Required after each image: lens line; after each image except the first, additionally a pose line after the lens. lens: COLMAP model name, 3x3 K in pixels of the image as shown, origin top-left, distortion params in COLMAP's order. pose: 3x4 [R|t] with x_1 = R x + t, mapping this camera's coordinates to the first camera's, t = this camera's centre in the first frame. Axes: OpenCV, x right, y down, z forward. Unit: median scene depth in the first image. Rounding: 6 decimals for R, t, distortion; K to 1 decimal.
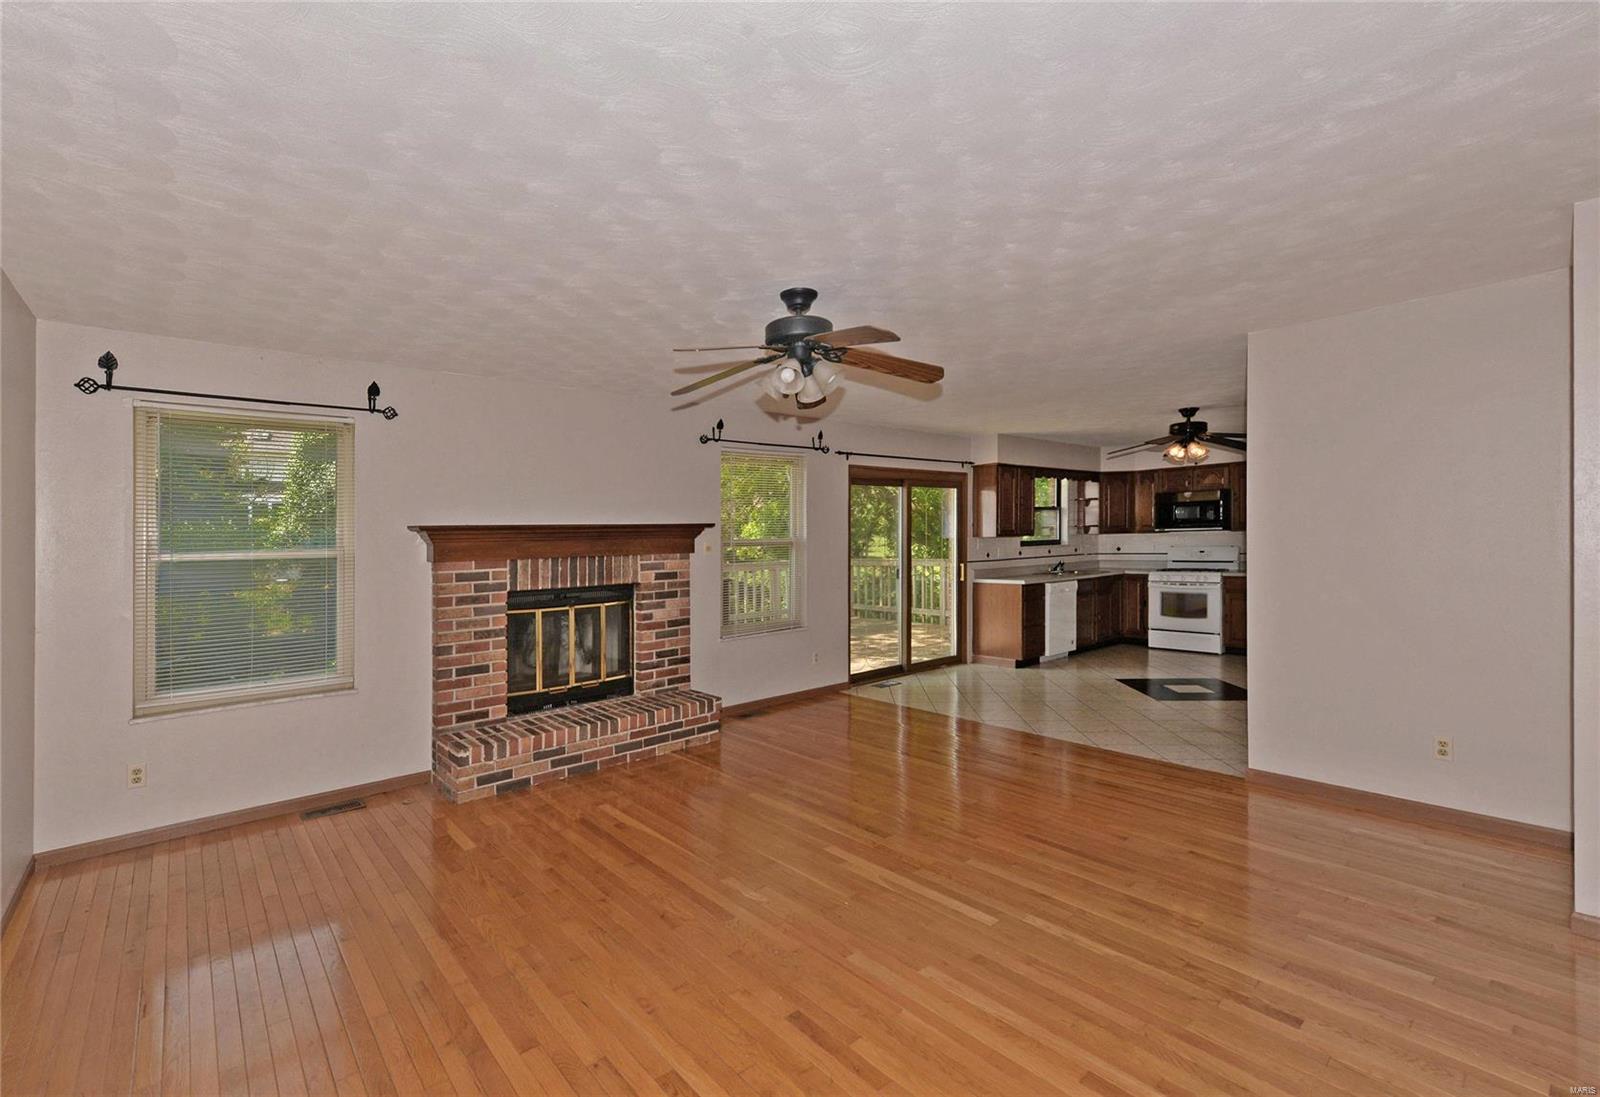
lens RADIAL K [[721.1, 0, 796.1], [0, 721.1, 564.5], [0, 0, 1]] dist [0.020383, -0.000002]
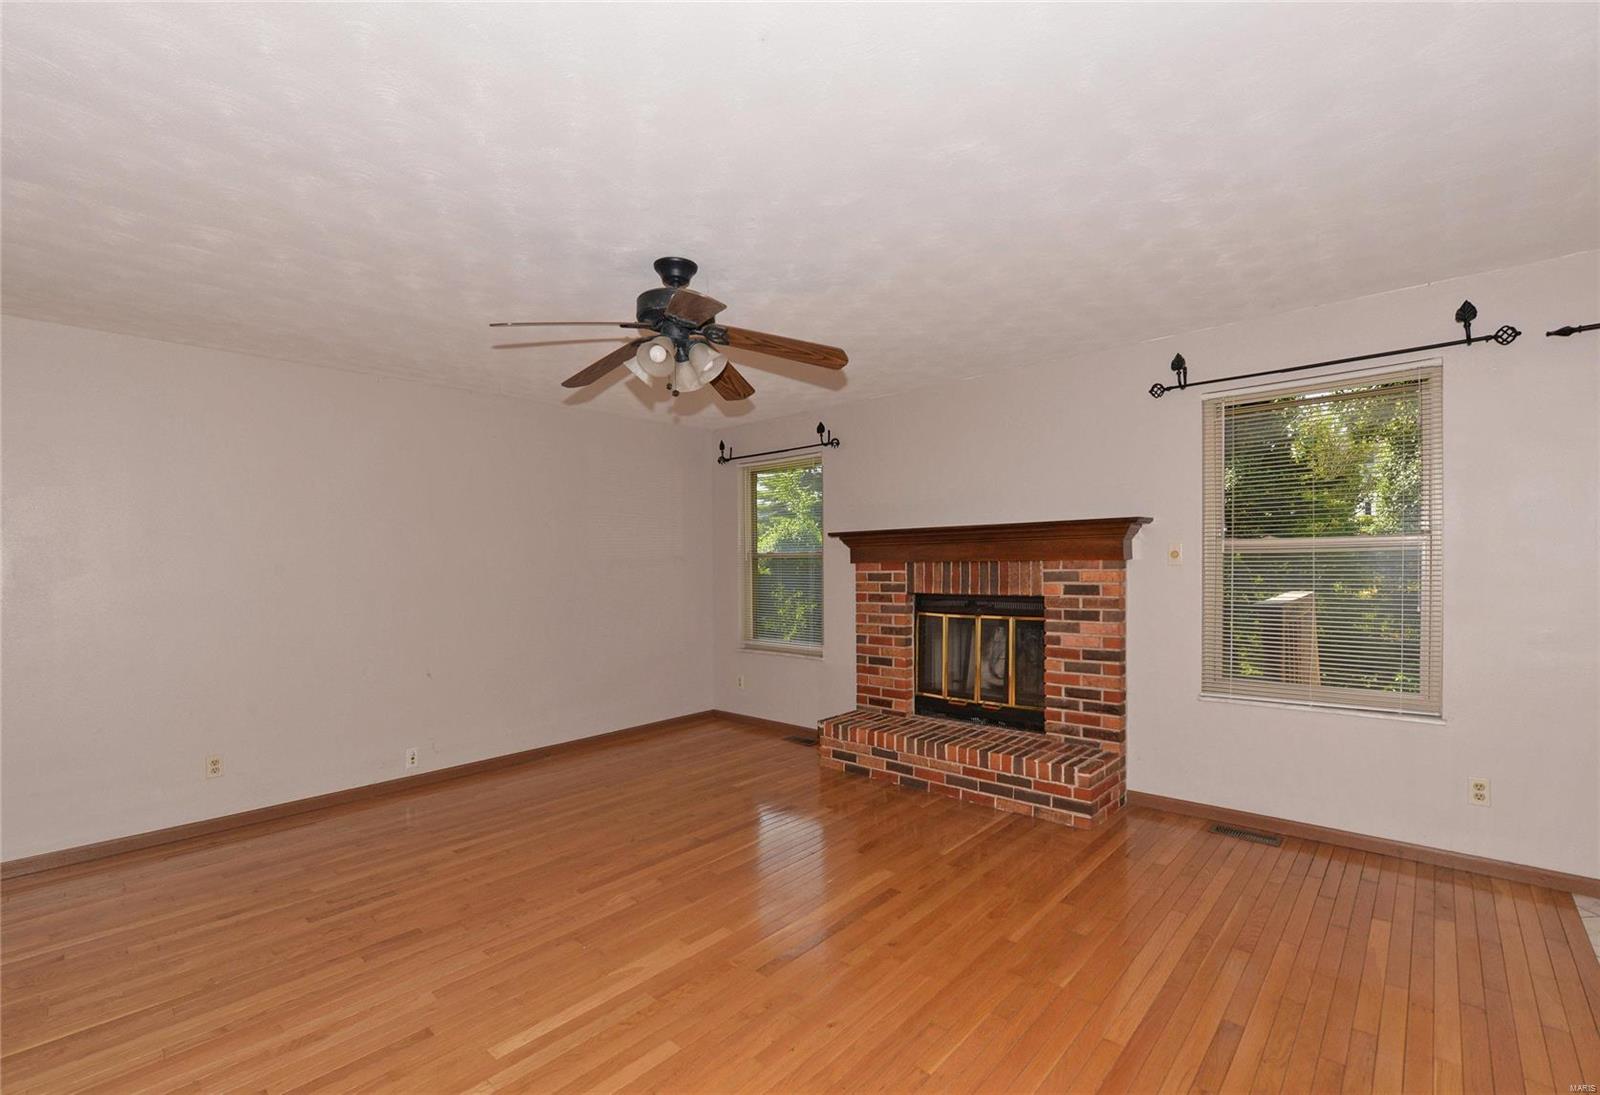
lens RADIAL K [[705.9, 0, 791.7], [0, 705.9, 572.3], [0, 0, 1]] dist [-0.013782, -0.000160]
pose [[0.114790, 0.033305, -0.992831, 0.513774], [-0.027537, 0.999160, 0.030333, -0.016438], [0.993008, 0.023858, 0.115611, 0.622991]]
